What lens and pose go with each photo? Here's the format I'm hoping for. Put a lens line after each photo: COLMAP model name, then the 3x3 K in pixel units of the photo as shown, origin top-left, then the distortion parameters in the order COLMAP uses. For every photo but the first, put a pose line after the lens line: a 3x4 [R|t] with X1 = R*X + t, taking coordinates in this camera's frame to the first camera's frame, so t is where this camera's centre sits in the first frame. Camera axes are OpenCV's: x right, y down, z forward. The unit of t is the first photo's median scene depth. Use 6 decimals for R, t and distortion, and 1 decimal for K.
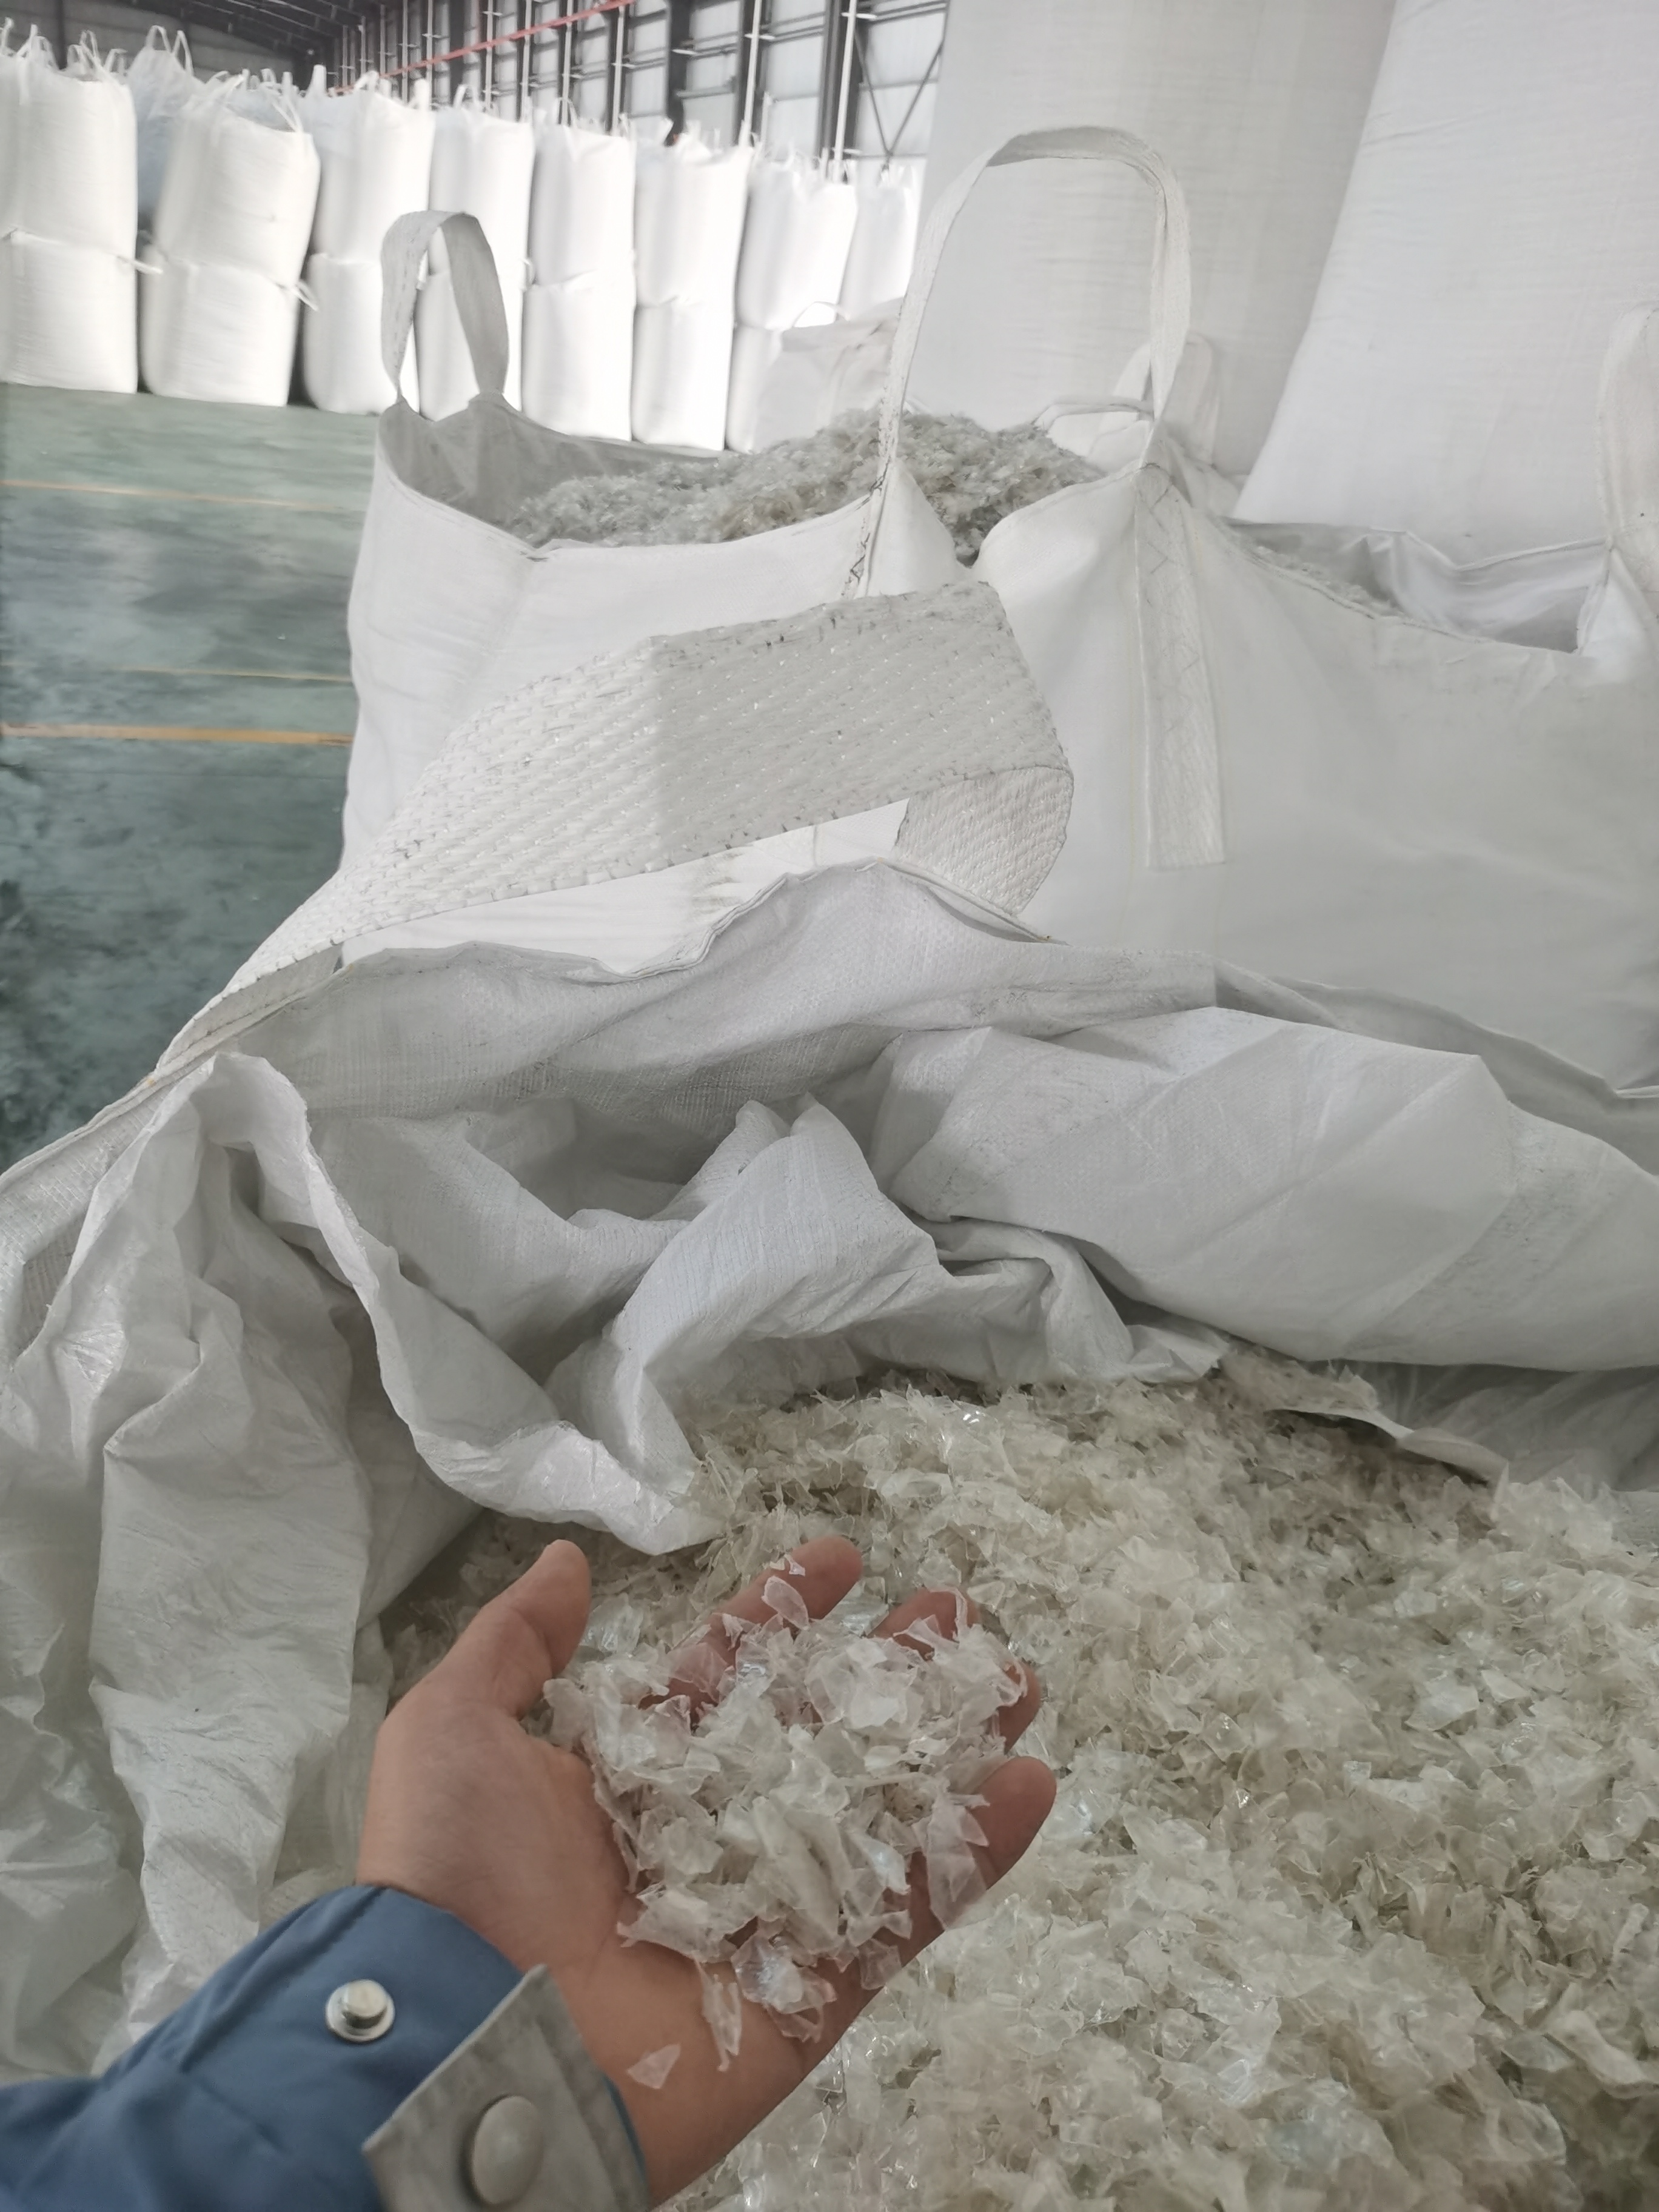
lens RADIAL K [[1727.9, 0, 830.3], [0, 1727.9, 1105.2], [0, 0, 1]] dist [0.005724, -0.002753]
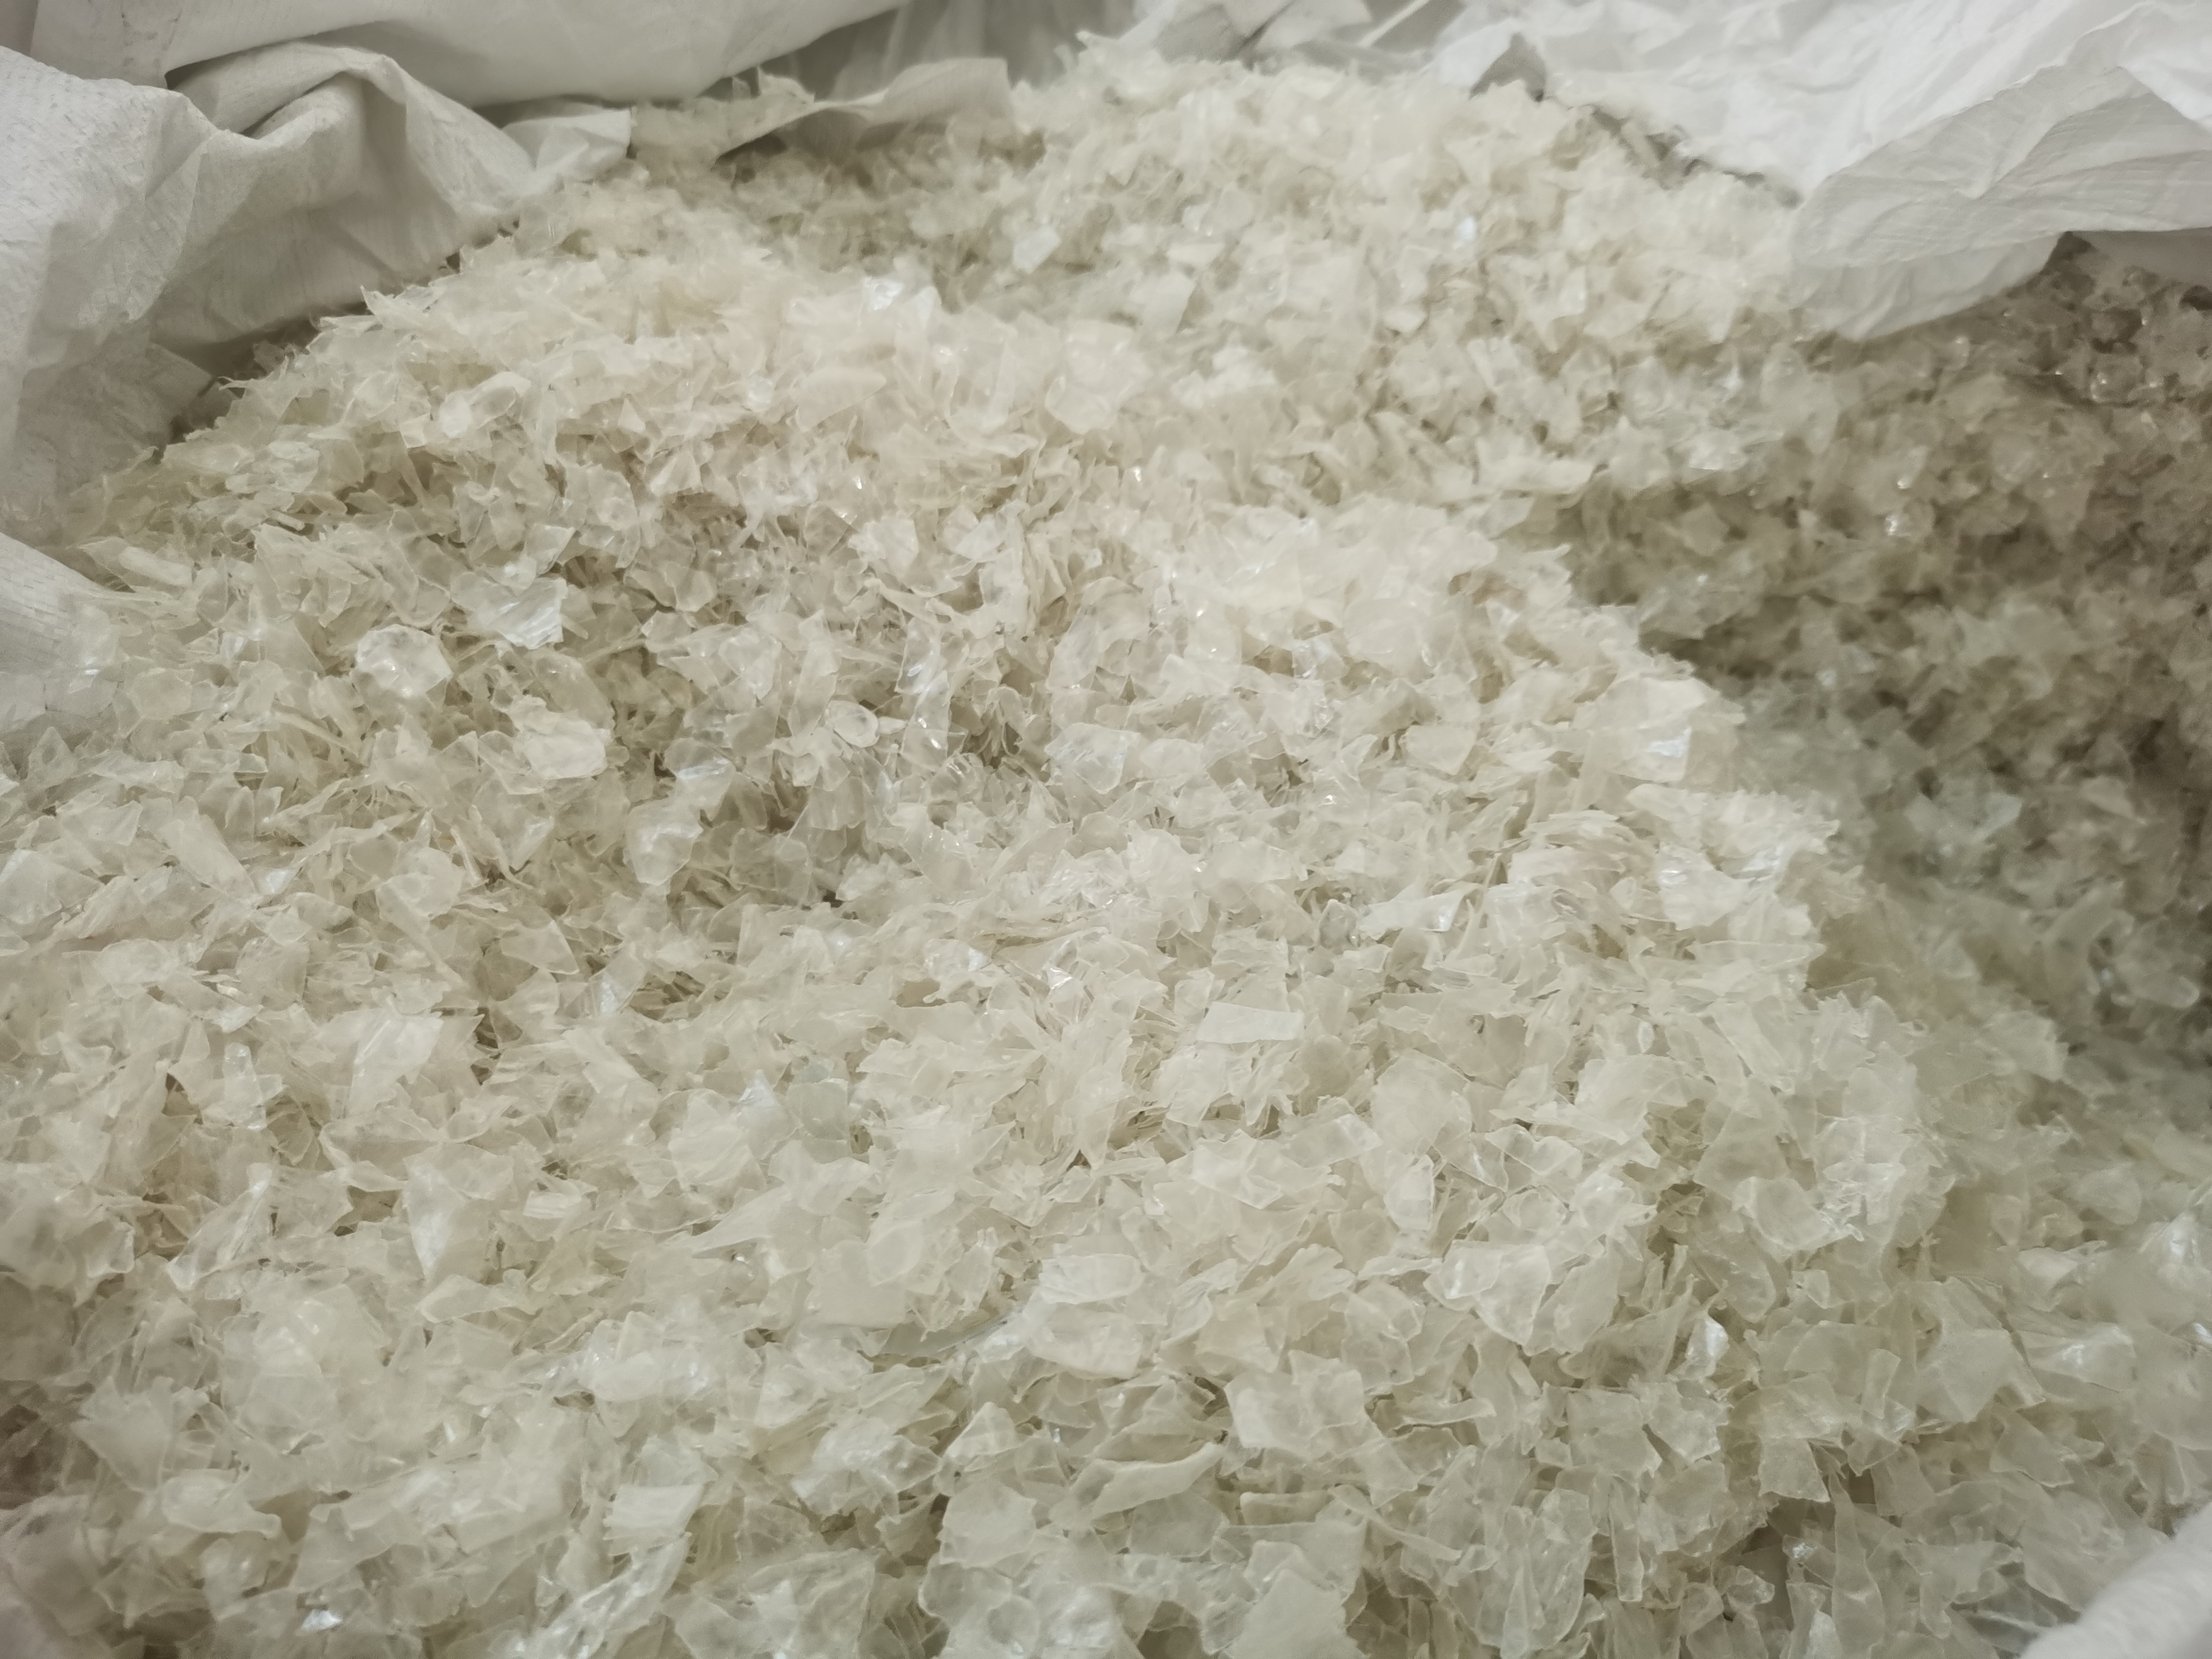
lens RADIAL K [[1727.9, 0, 1107.5], [0, 1727.9, 831.8], [0, 0, 1]] dist [0.005724, -0.002753]
pose [[0.642338, -0.612406, 0.460827, -0.191219], [0.380447, 0.776739, 0.501933, 0.107256], [-0.665329, -0.147090, 0.731917, 0.342928]]
